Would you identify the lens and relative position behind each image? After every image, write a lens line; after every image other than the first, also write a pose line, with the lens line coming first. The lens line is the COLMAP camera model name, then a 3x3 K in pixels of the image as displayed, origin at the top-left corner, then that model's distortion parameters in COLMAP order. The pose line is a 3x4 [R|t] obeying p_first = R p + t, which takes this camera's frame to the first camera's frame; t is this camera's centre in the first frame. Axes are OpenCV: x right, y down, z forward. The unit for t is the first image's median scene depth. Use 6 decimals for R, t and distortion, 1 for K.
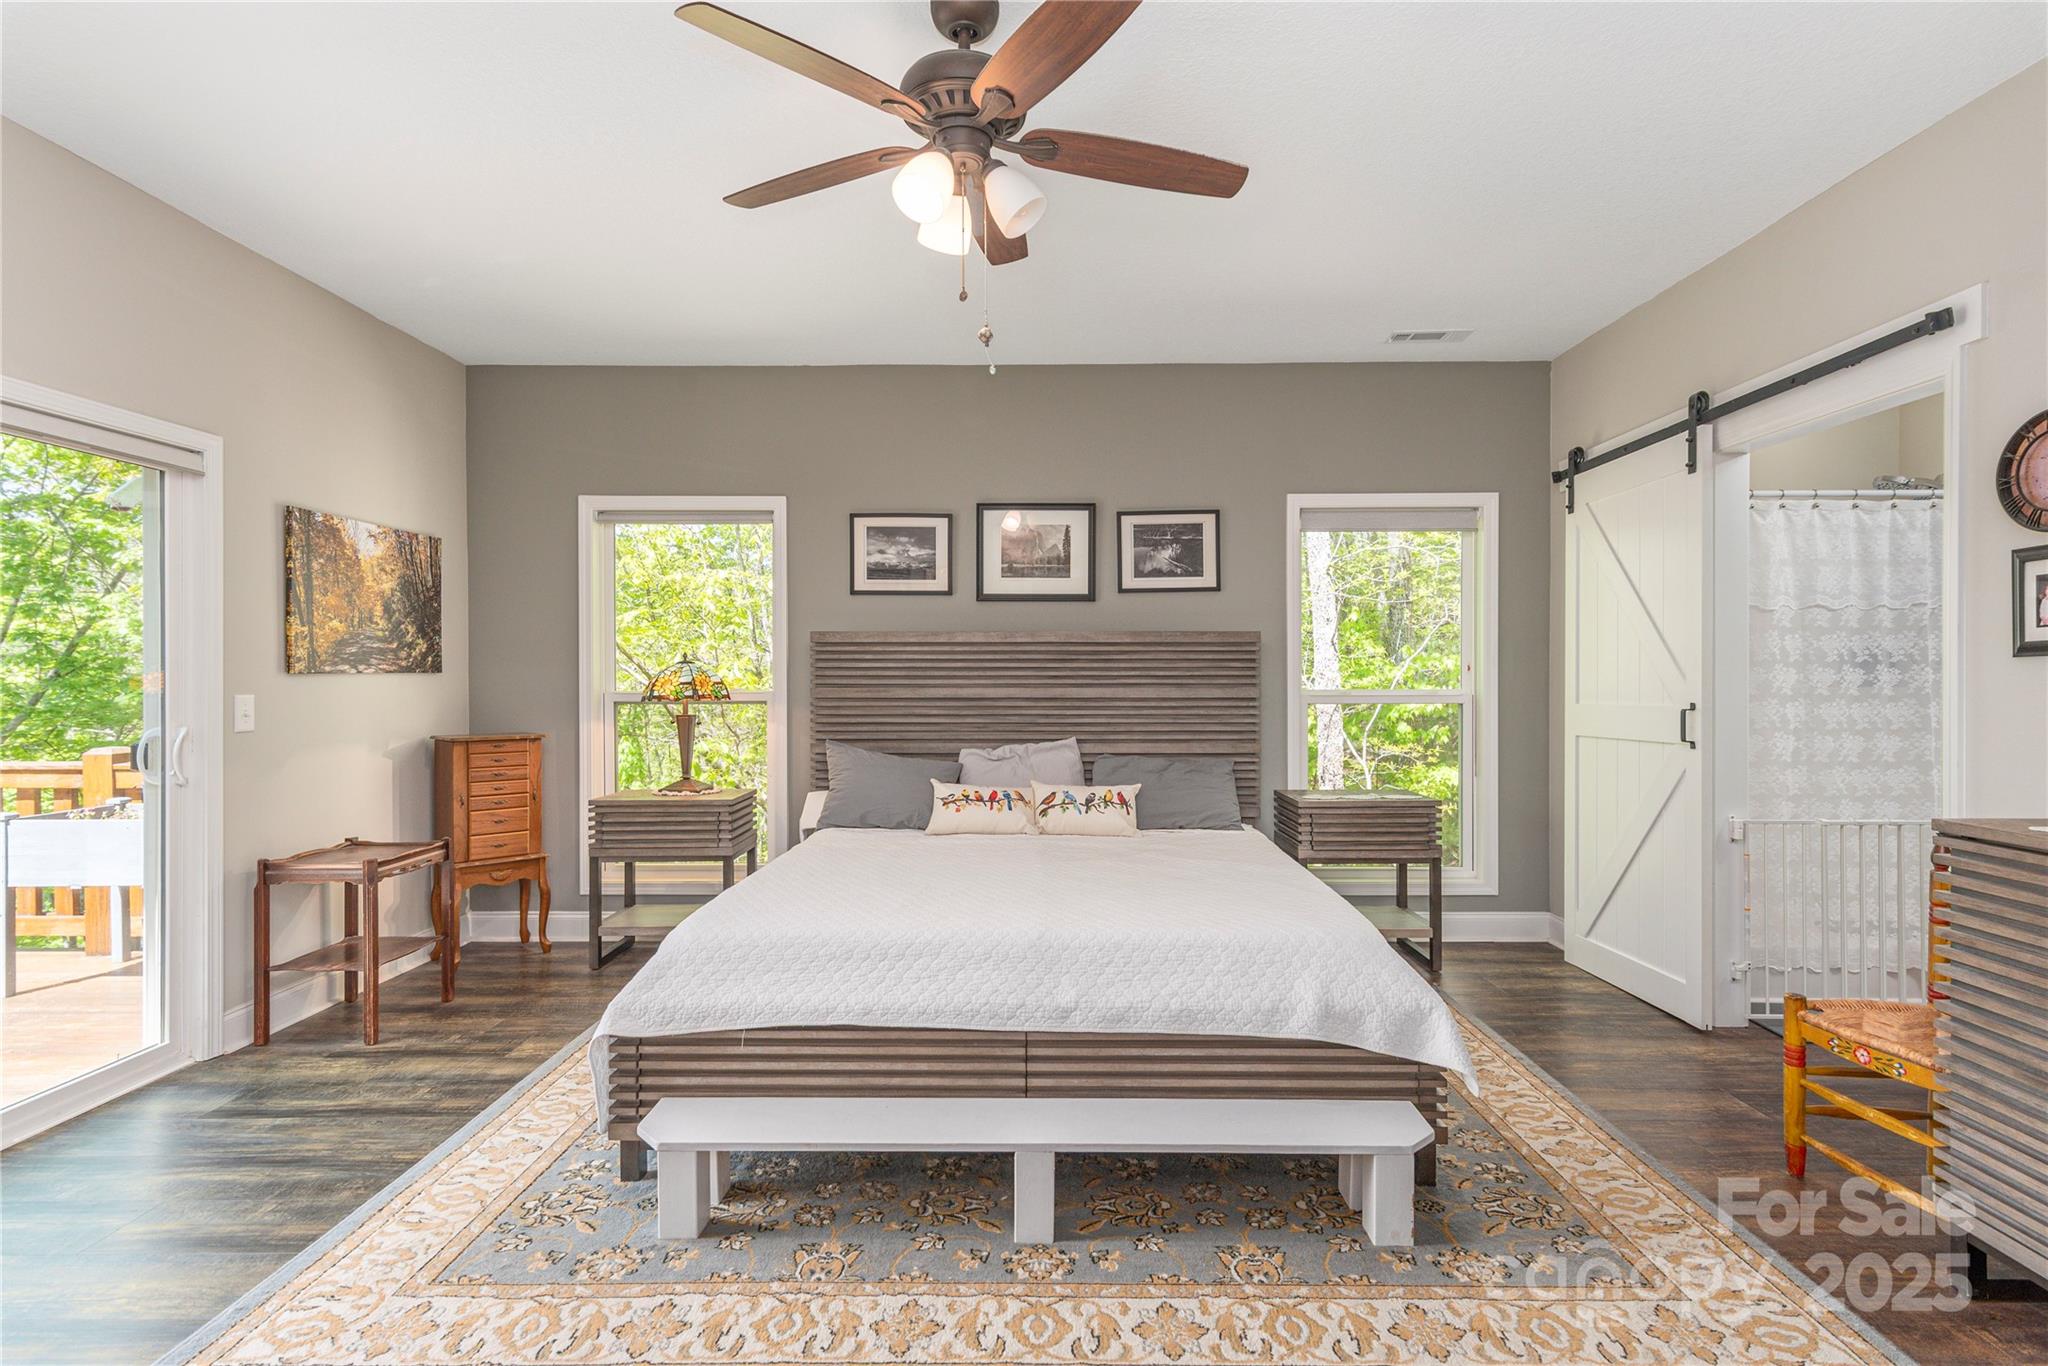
lens RADIAL K [[1003.3, 0, 1033.5], [0, 1003.3, 683.7], [0, 0, 1]] dist [0.009268, -0.000490]
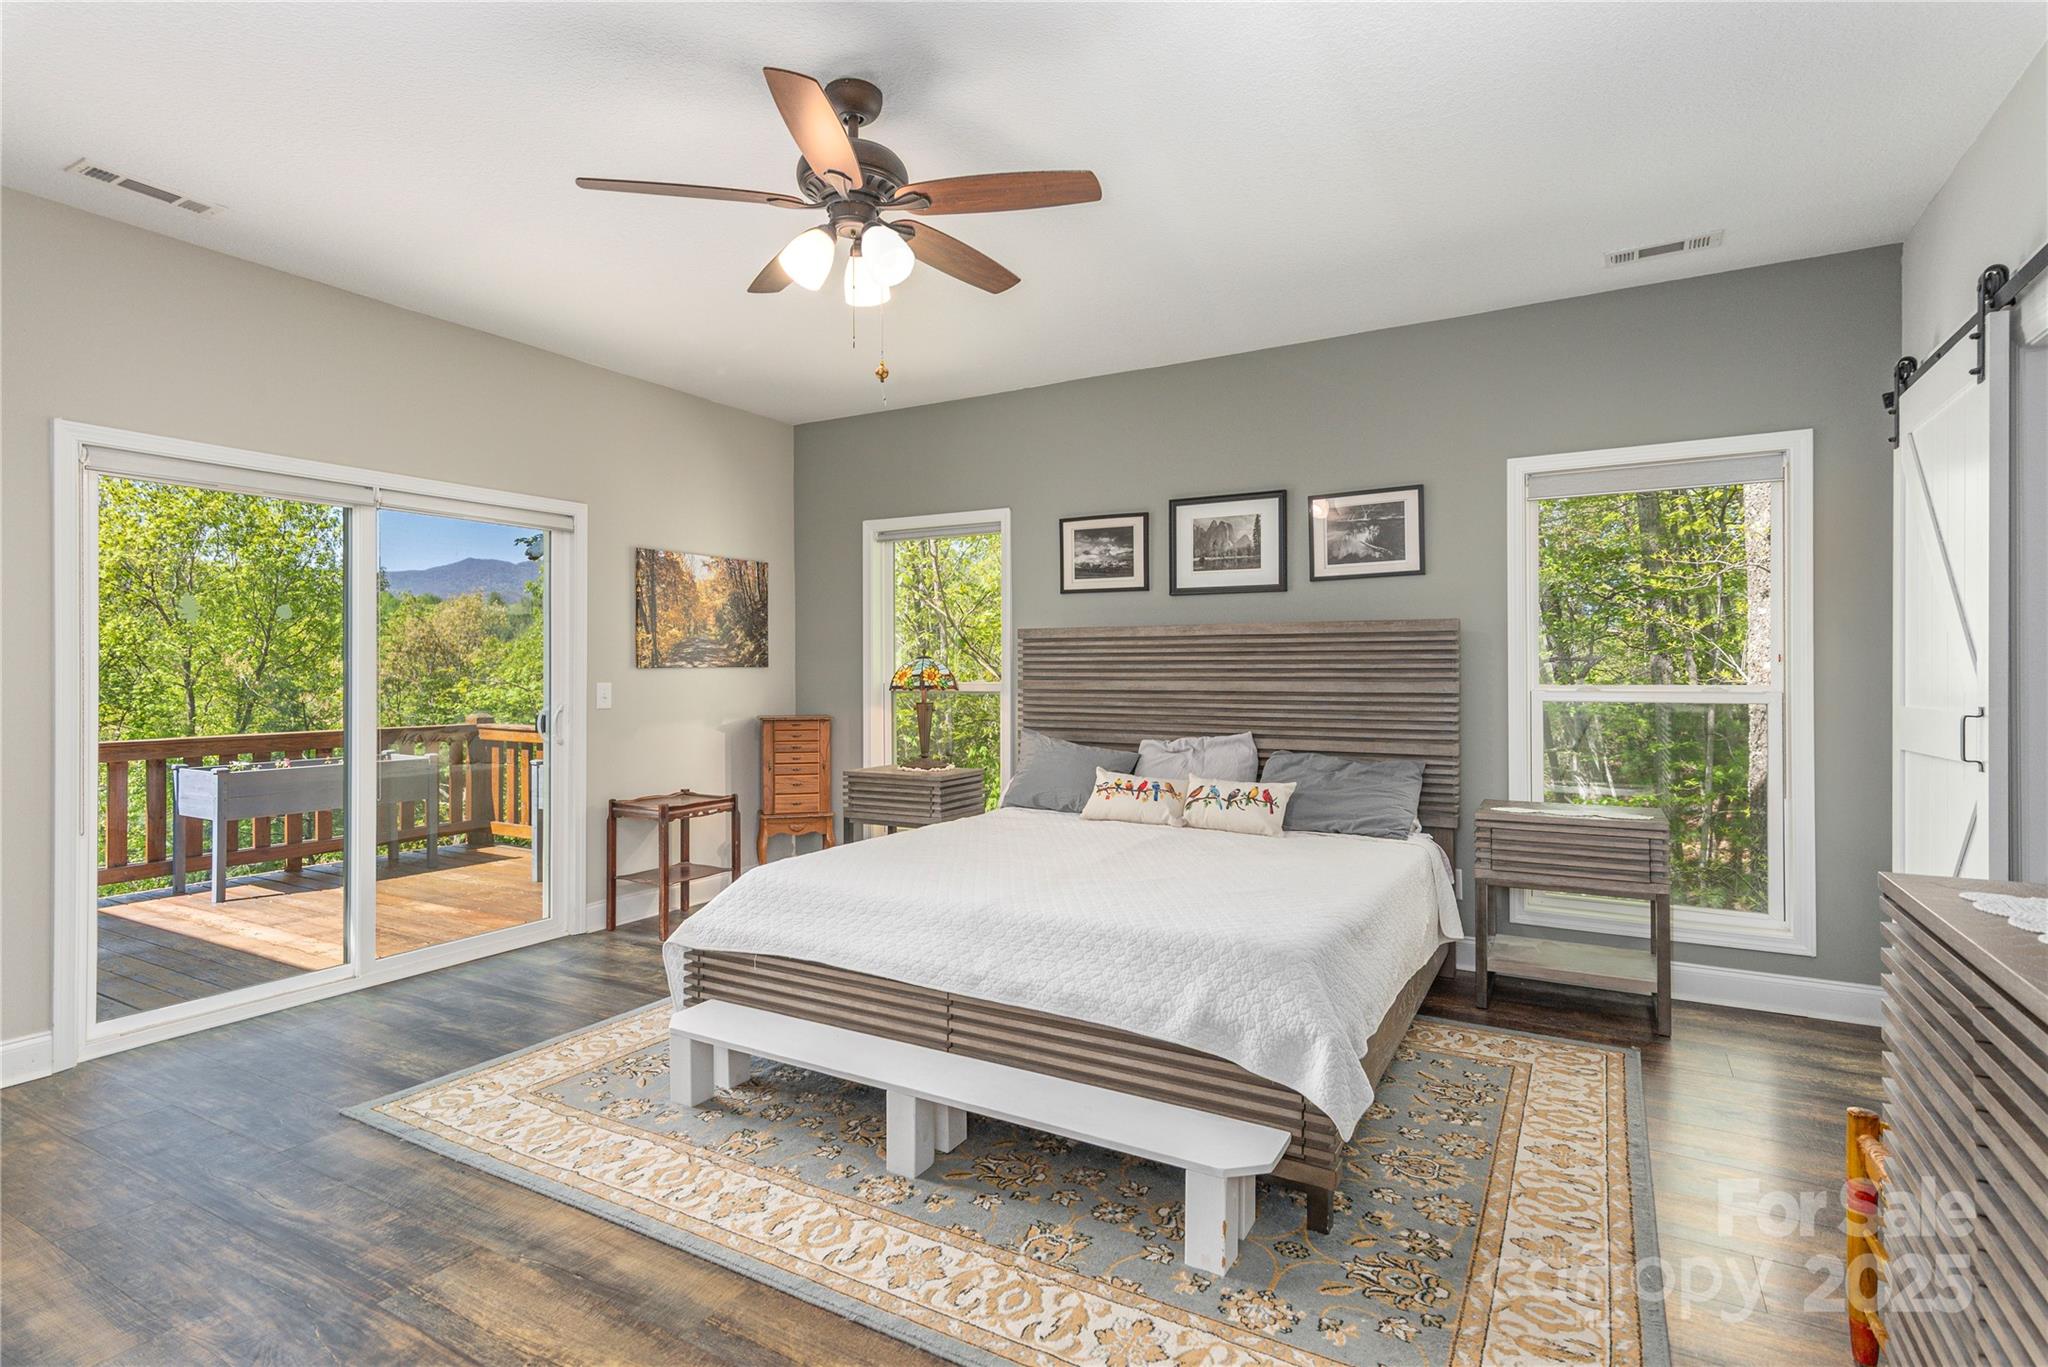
lens RADIAL K [[1003.3, 0, 1027.7], [0, 1003.3, 667.5], [0, 0, 1]] dist [0.009268, -0.000490]
pose [[0.871858, -0.001518, -0.489756, 0.364608], [-0.002708, 0.999965, -0.007919, -0.000981], [0.489751, 0.008230, 0.871823, 0.046578]]
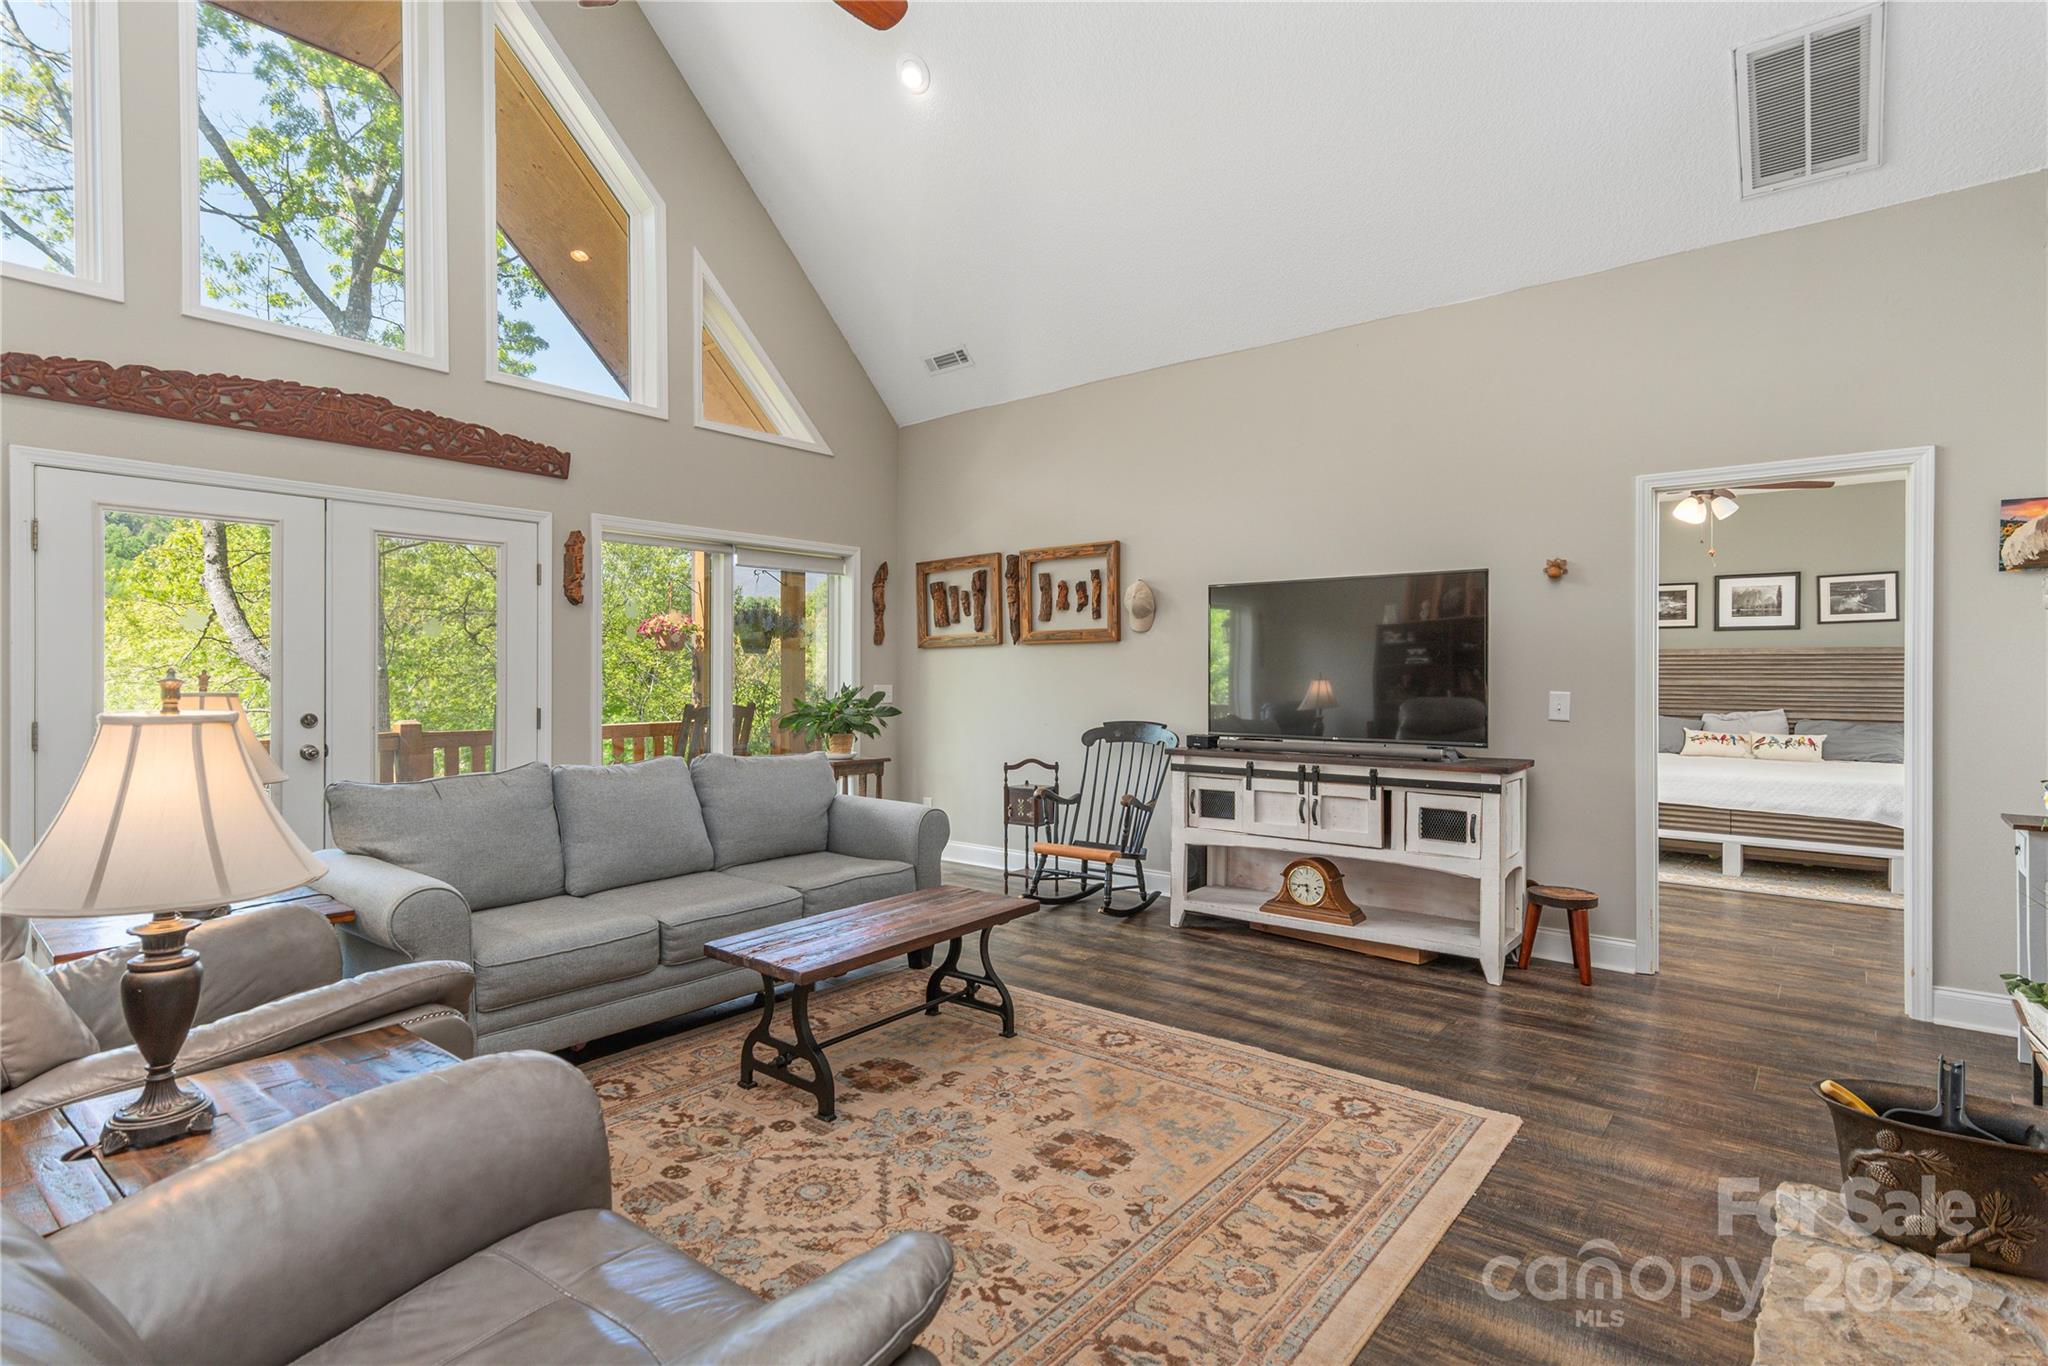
lens RADIAL K [[1003.3, 0, 1019.5], [0, 1003.3, 673.4], [0, 0, 1]] dist [0.009268, -0.000490]
pose [[0.780753, 0.003232, -0.624831, 0.111204], [-0.006283, 0.999977, -0.002678, 0.005626], [0.624808, 0.006016, 0.780755, -1.323543]]
